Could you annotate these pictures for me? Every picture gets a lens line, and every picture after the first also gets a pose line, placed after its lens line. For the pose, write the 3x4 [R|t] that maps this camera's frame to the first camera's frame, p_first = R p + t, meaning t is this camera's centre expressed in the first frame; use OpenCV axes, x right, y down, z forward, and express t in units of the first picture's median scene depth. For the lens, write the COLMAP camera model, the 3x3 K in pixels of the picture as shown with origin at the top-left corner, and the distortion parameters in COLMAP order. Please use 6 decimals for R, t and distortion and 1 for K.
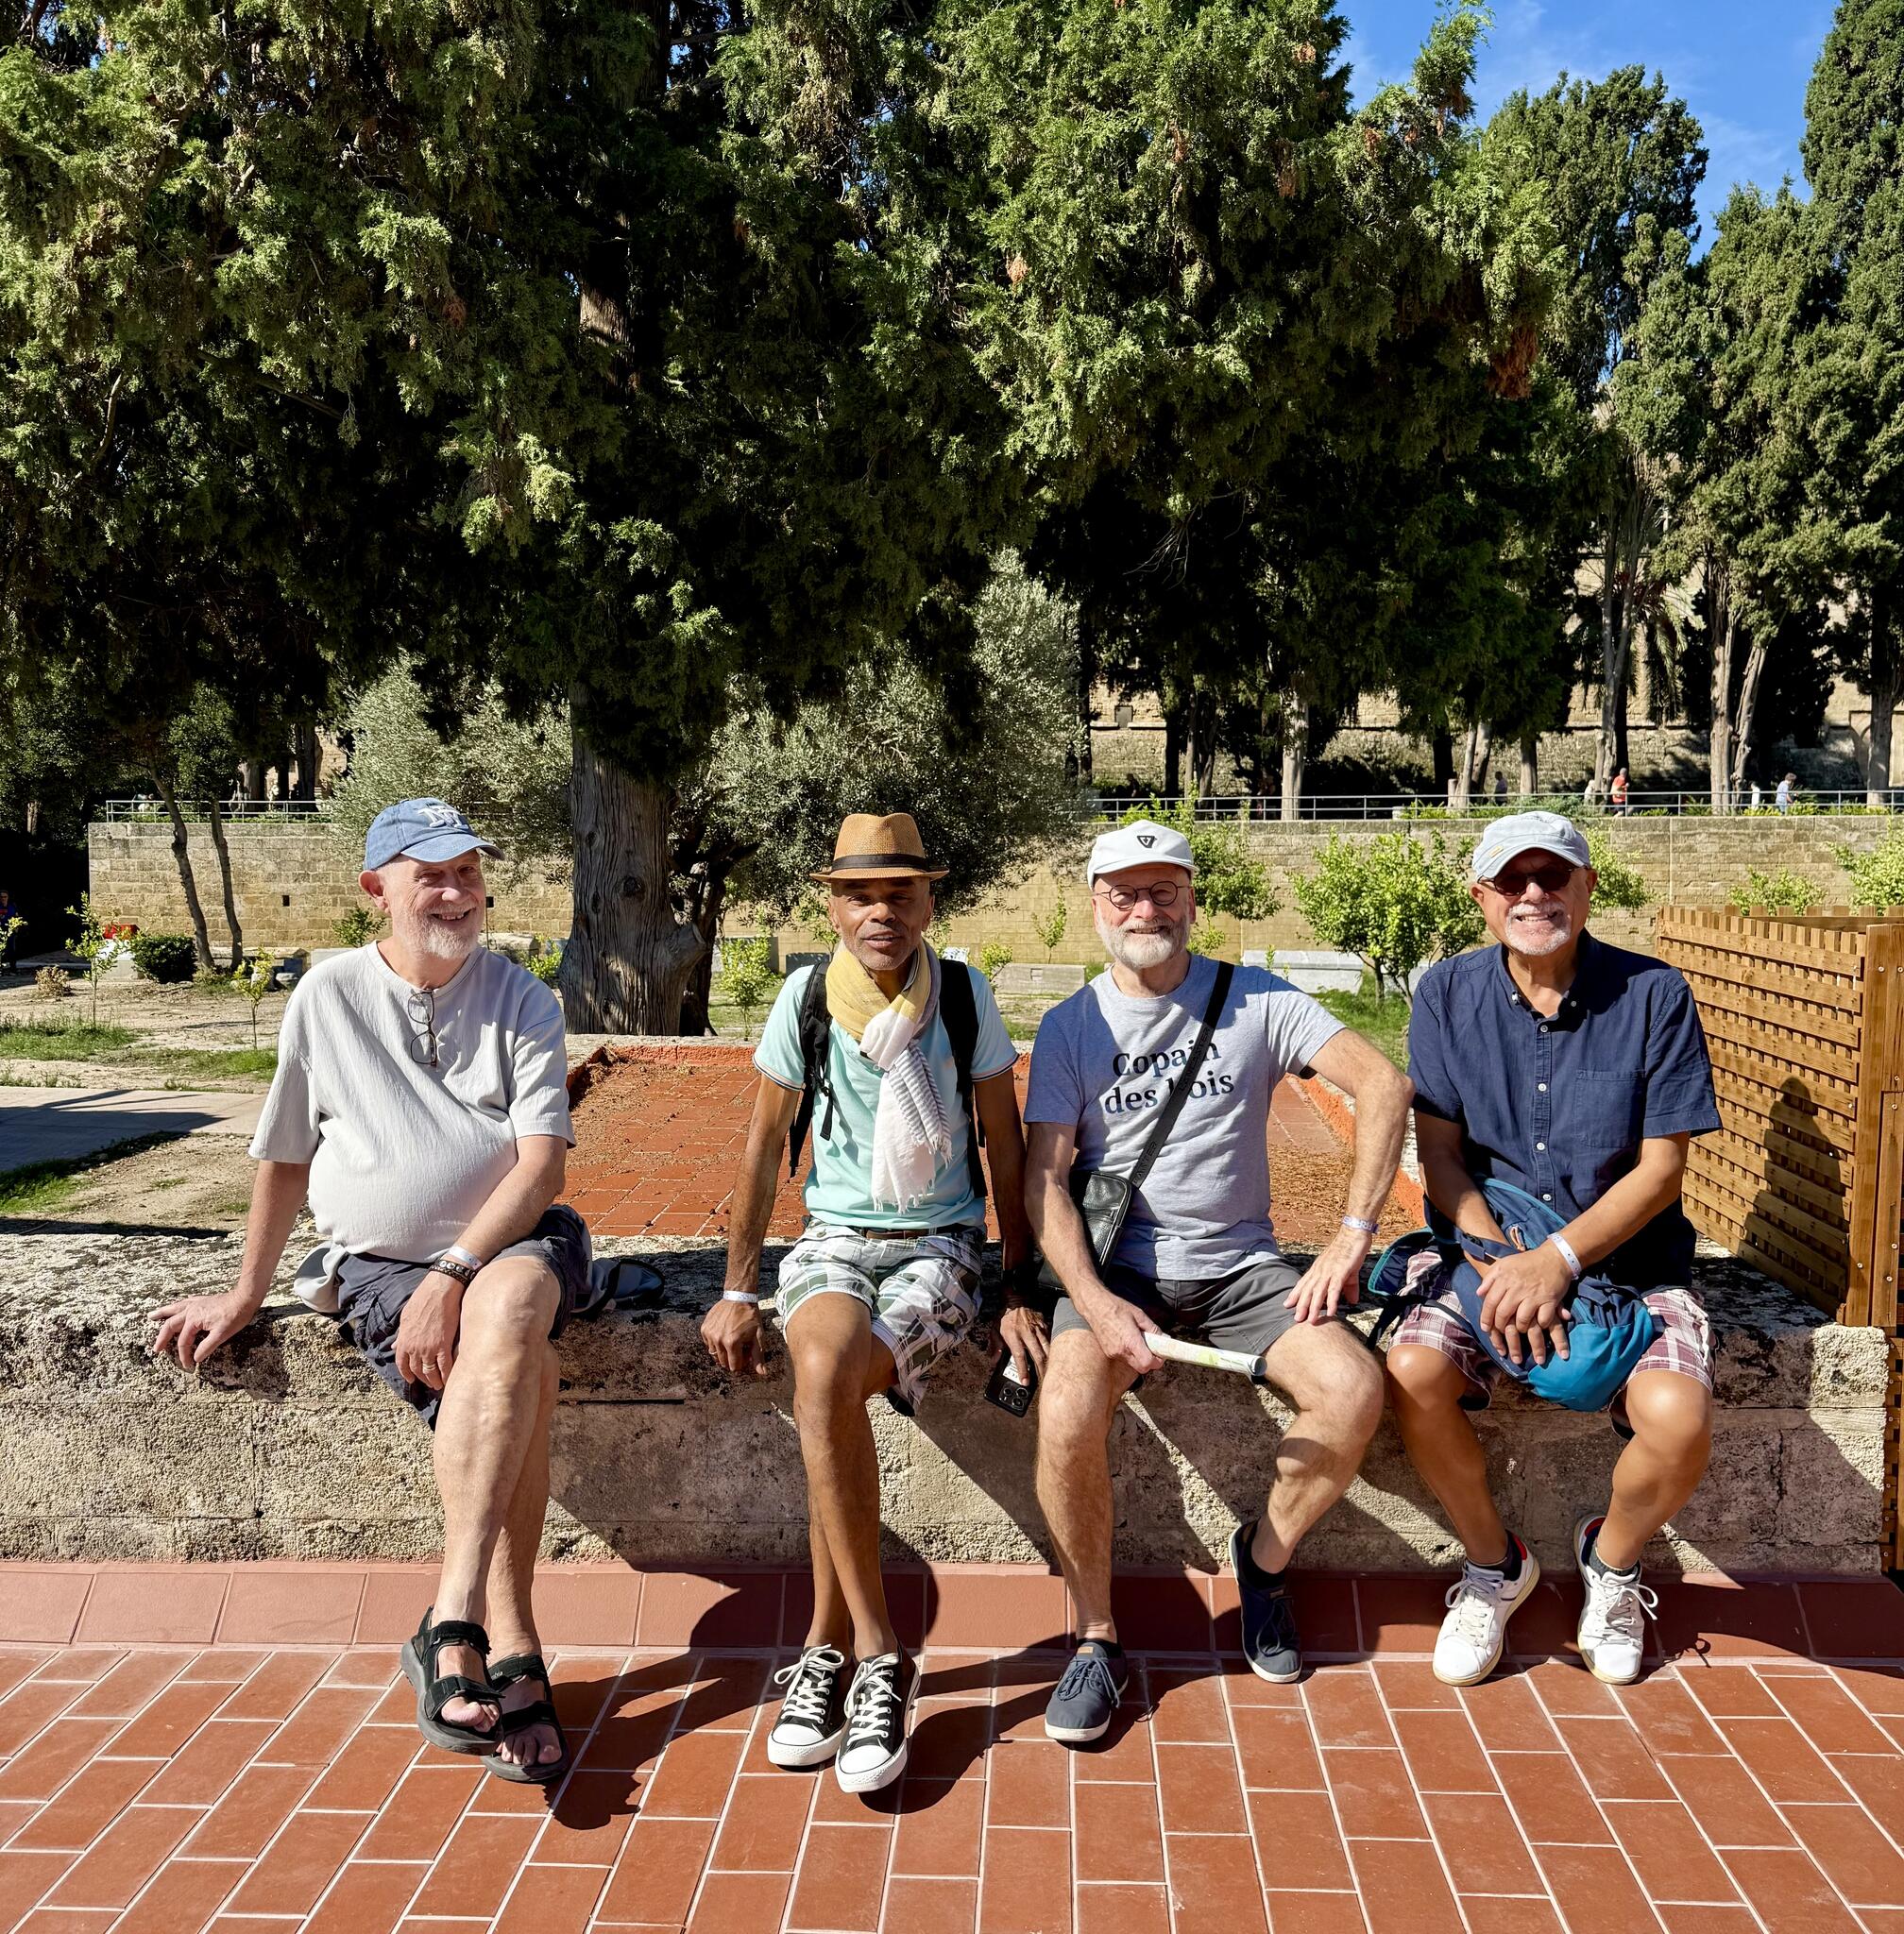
lens RADIAL K [[2039.5, 0, 952.0], [0, 2039.5, 967.0], [0, 0, 1]] dist [0.082231, -0.009291]
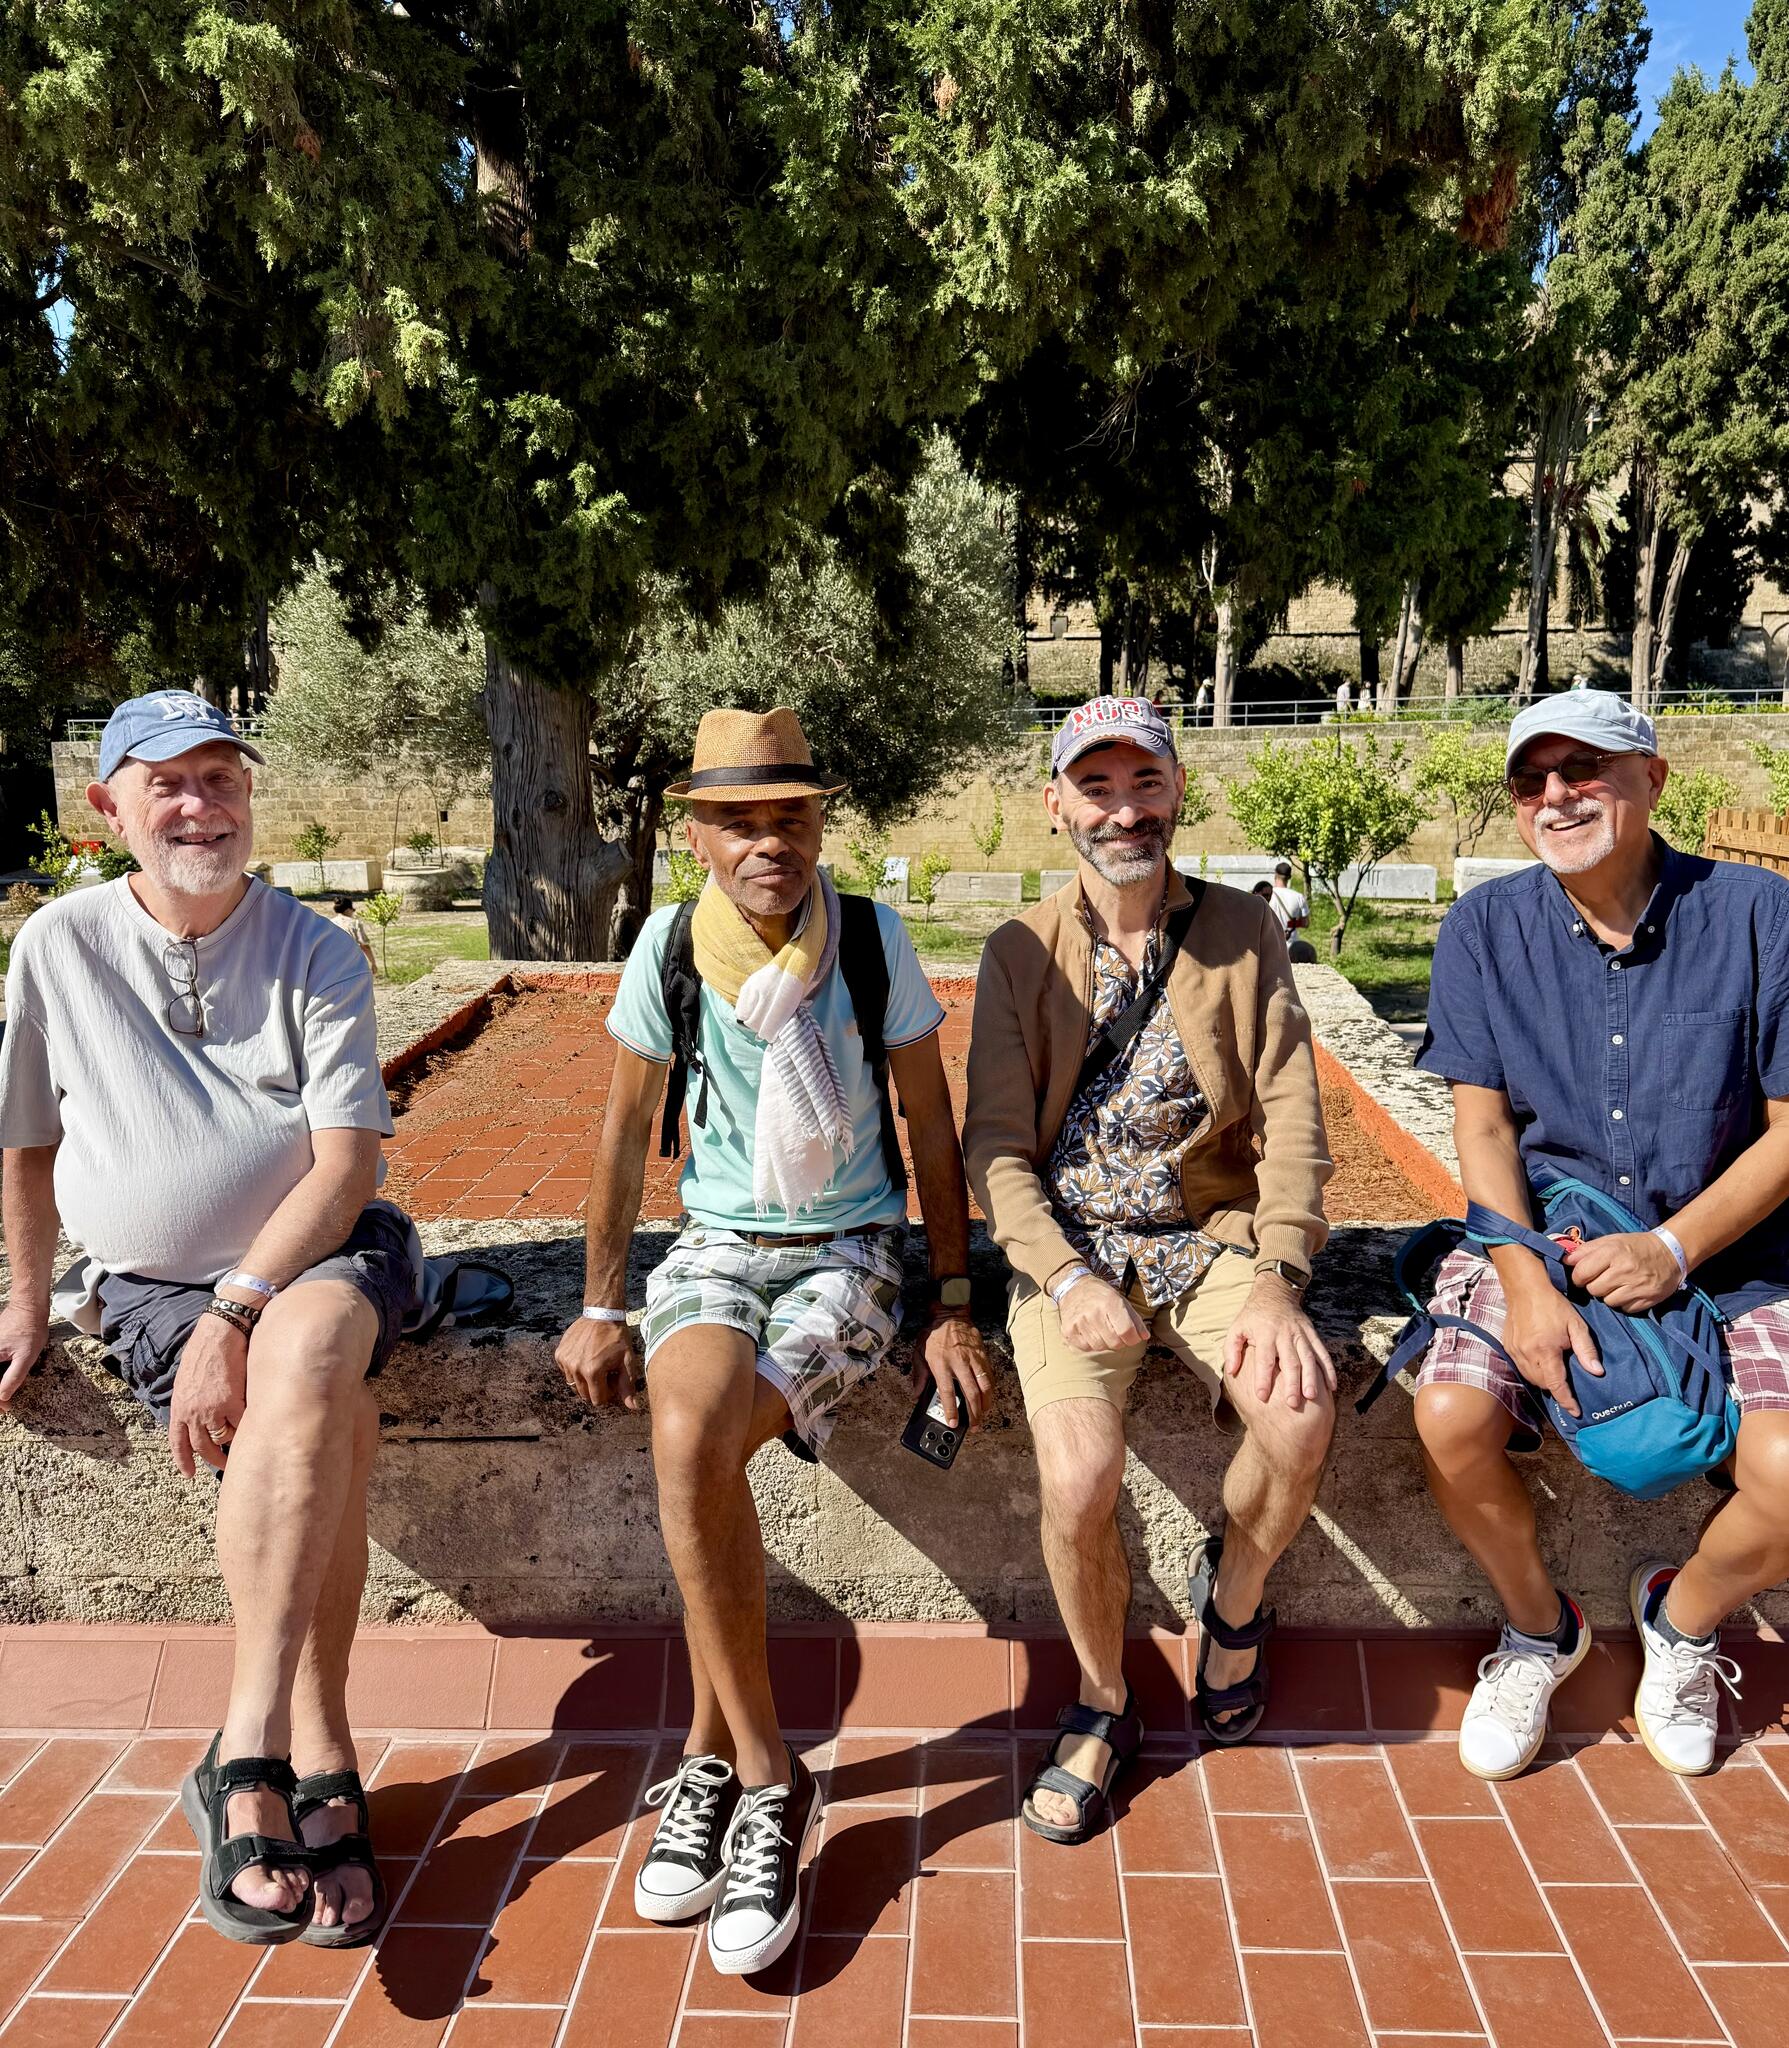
lens RADIAL K [[1757.3, 0, 885.0], [0, 1757.3, 1033.9], [0, 0, 1]] dist [0.108540, -0.143691]
pose [[0.999867, -0.010828, -0.012233, 0.010119], [0.011933, 0.995477, 0.094252, -0.007572], [0.011158, -0.094386, 0.995473, 0.185419]]
